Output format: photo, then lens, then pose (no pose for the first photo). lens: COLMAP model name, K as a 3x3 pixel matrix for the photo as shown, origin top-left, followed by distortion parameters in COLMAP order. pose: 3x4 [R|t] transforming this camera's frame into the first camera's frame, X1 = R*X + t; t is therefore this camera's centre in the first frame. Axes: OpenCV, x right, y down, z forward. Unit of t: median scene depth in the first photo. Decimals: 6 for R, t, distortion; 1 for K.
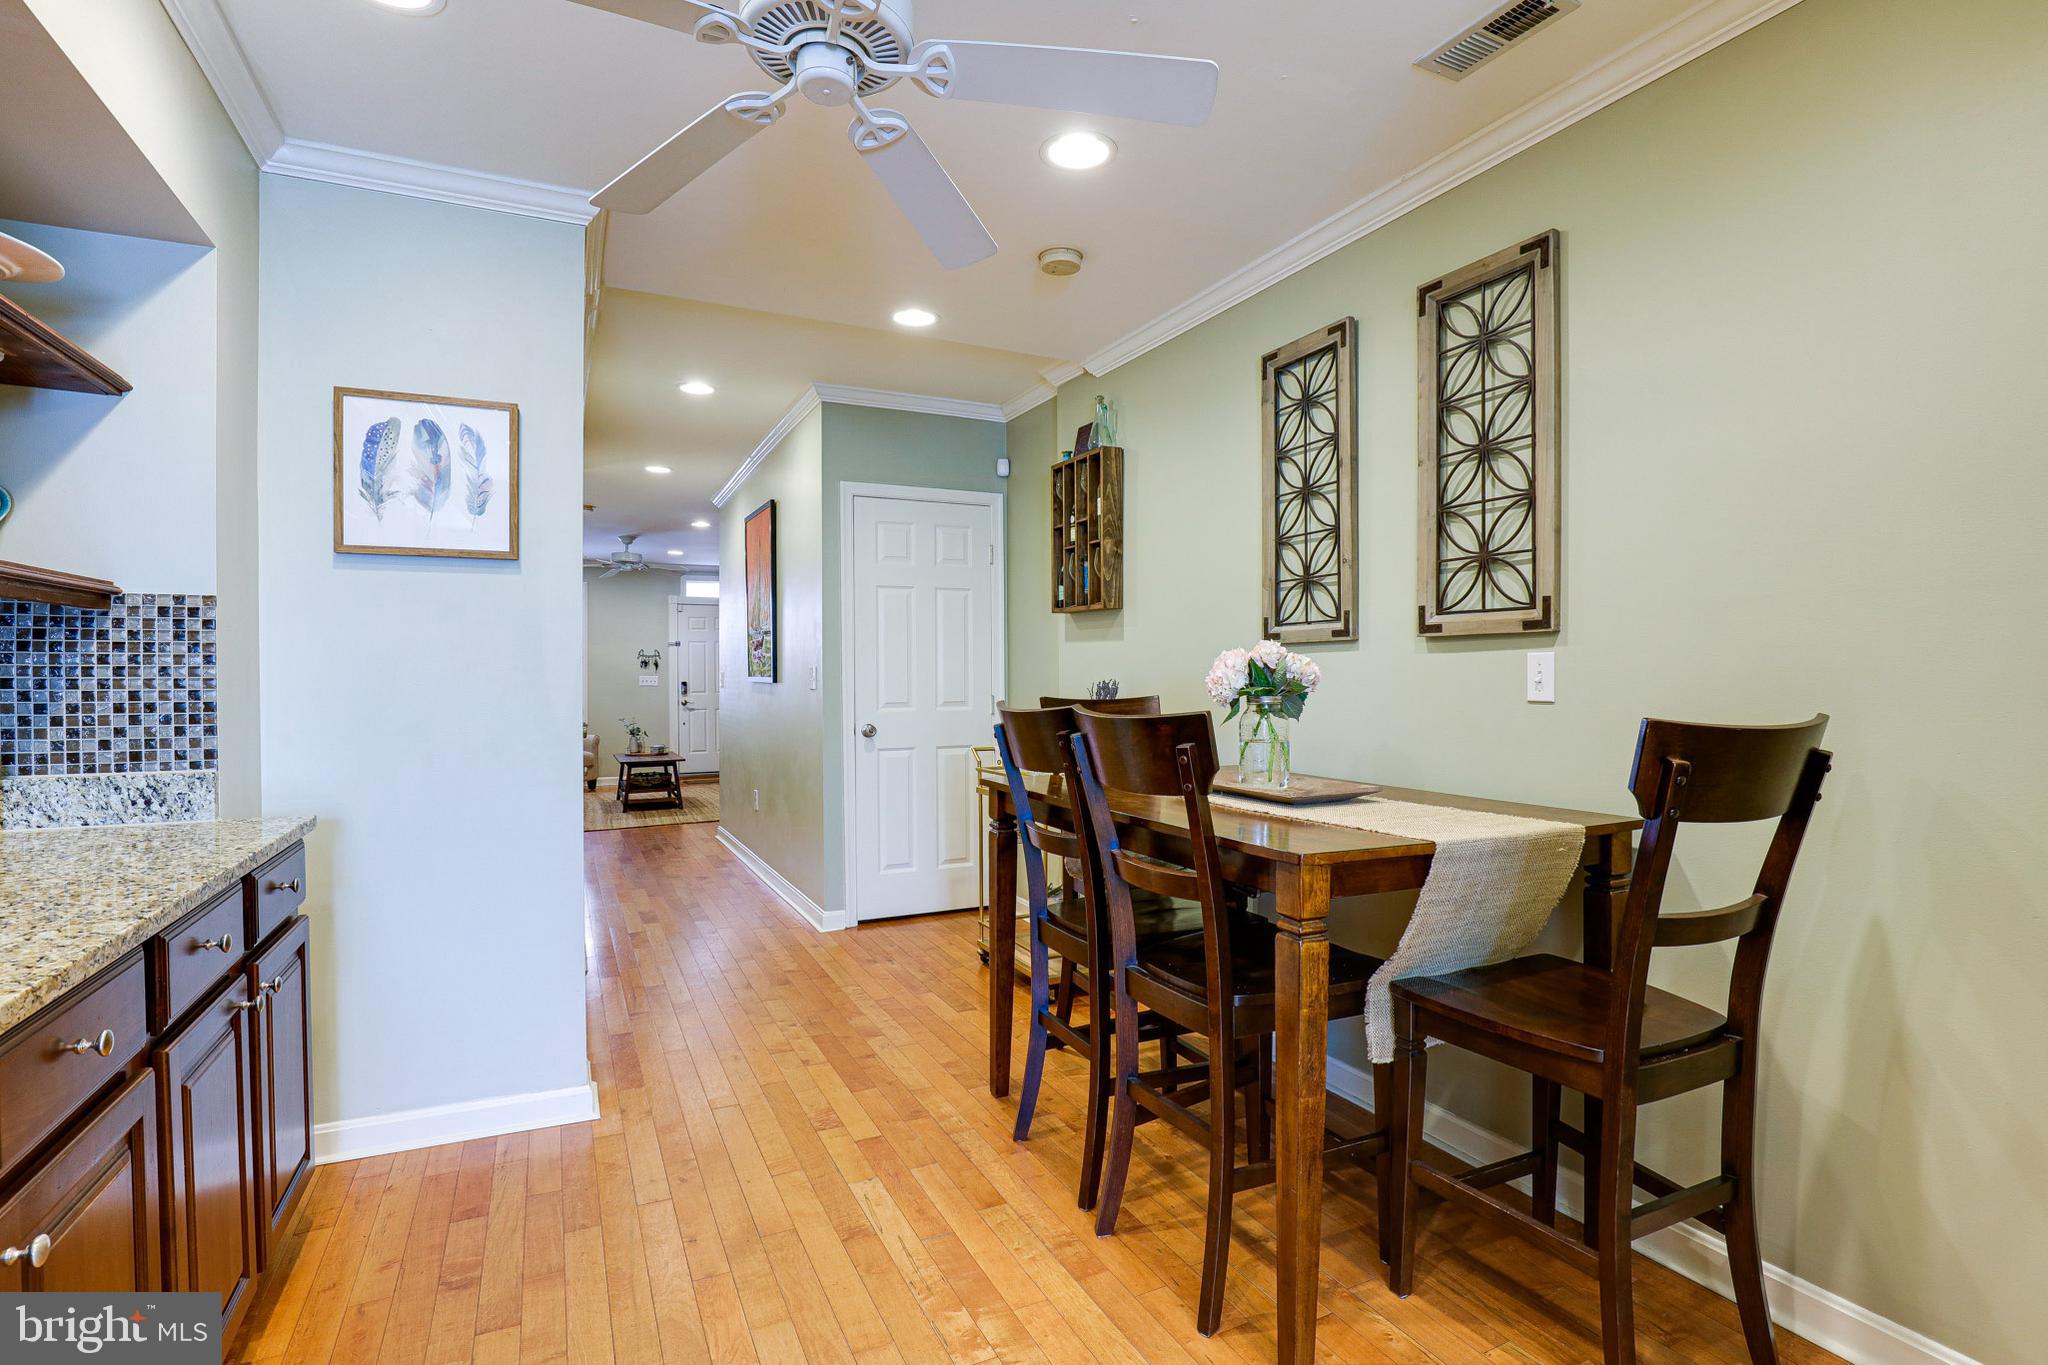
lens RADIAL K [[944.8, 0, 1023.2], [0, 944.8, 682.5], [0, 0, 1]] dist [-0.037889, 0.008083]
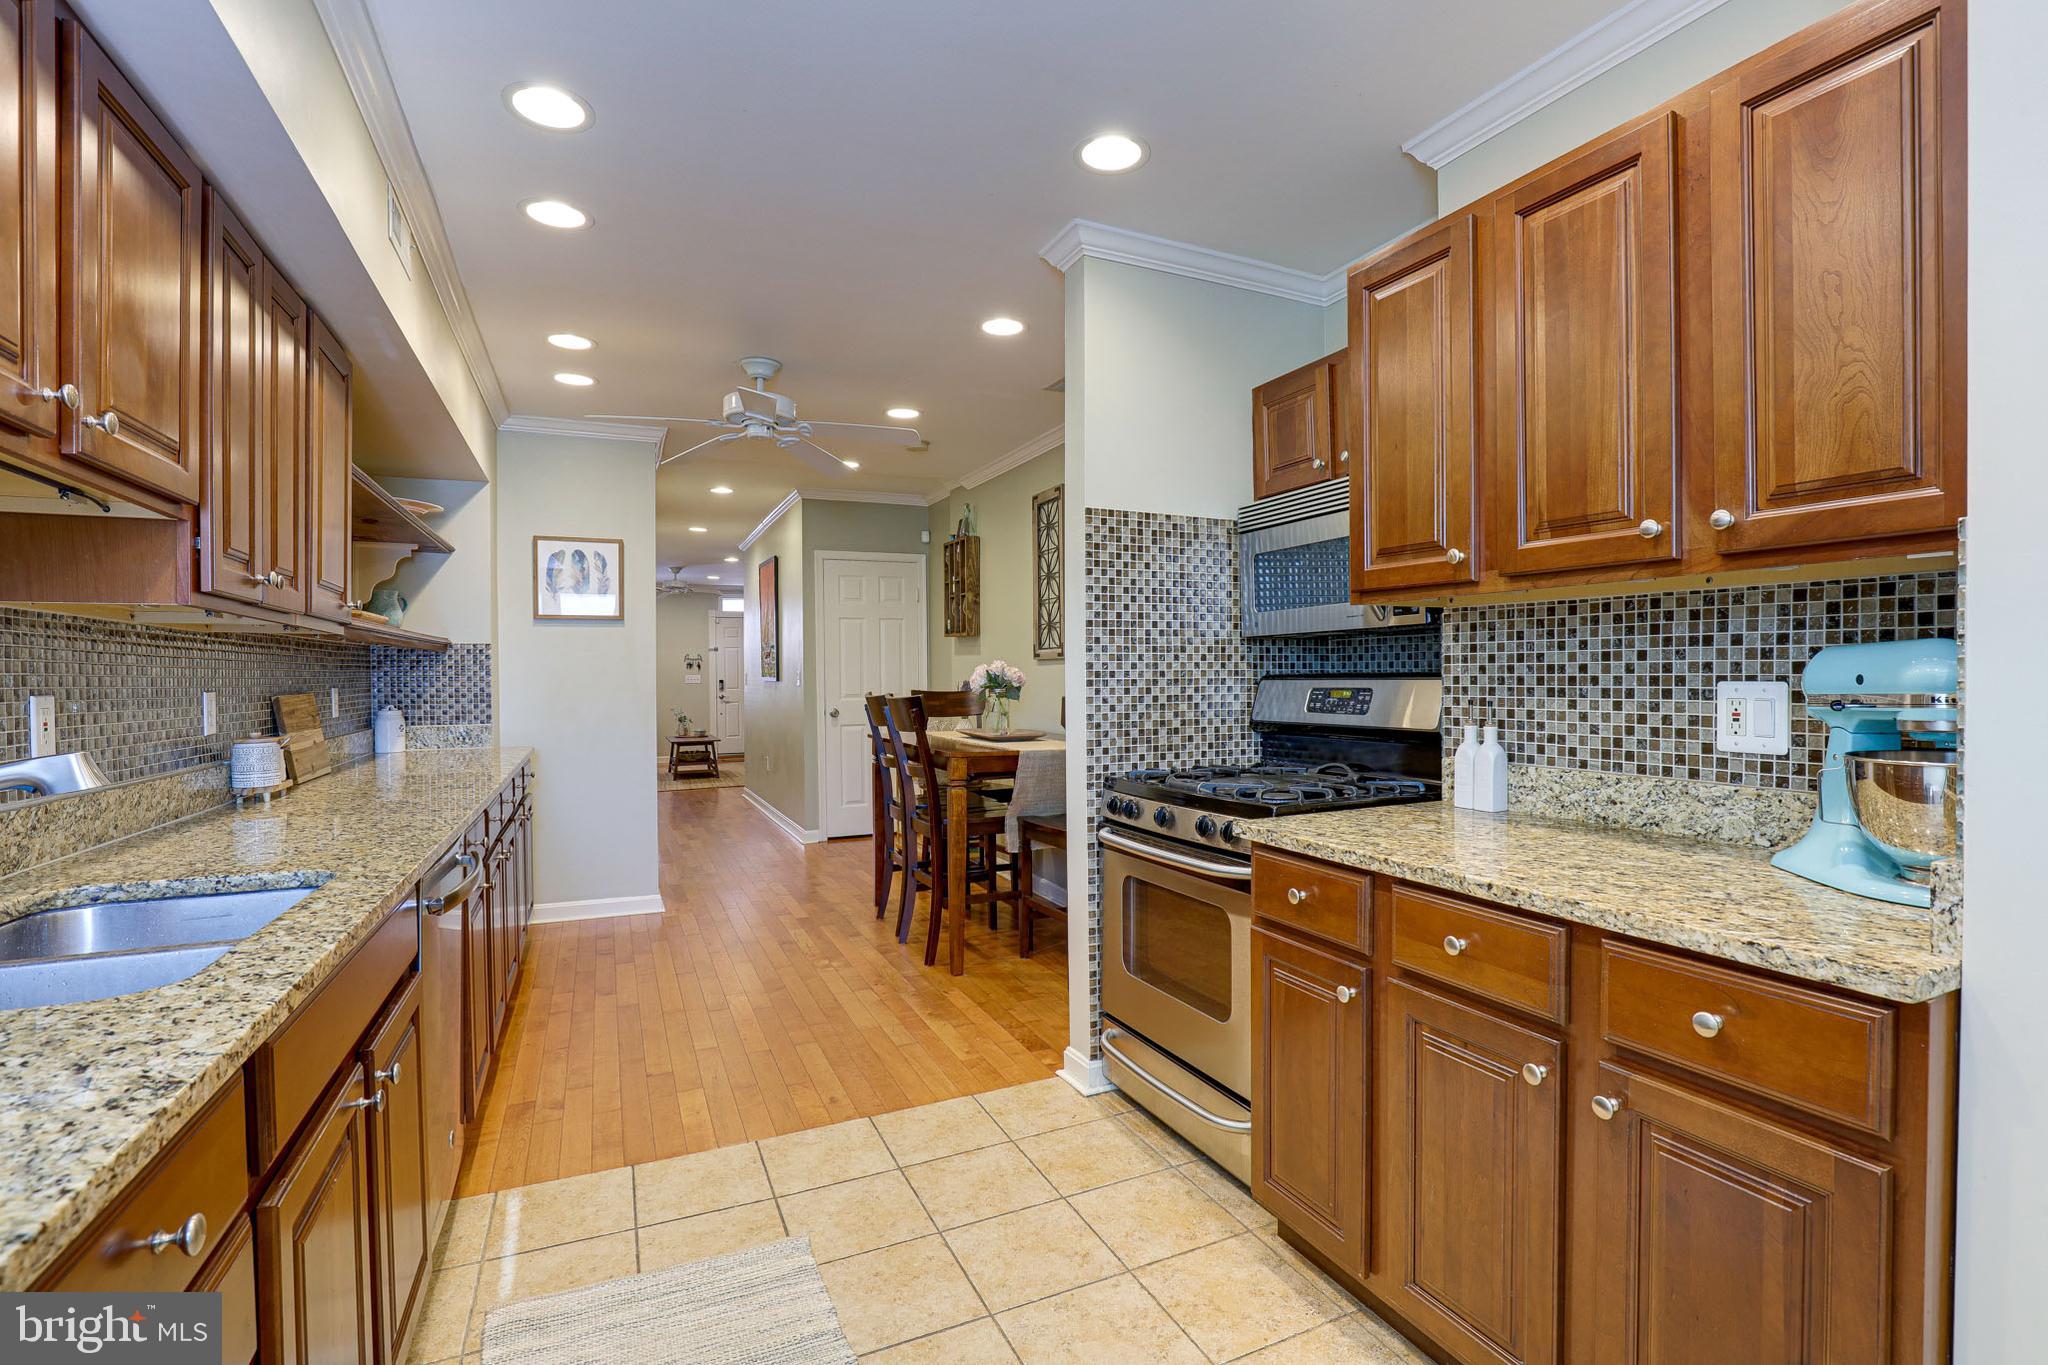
lens RADIAL K [[944.8, 0, 1038.8], [0, 944.8, 675.6], [0, 0, 1]] dist [-0.037889, 0.008083]
pose [[0.999591, -0.004121, -0.028283, 0.321616], [0.004052, 0.999989, -0.002476, -0.006309], [0.028293, 0.002360, 0.999597, -0.788804]]
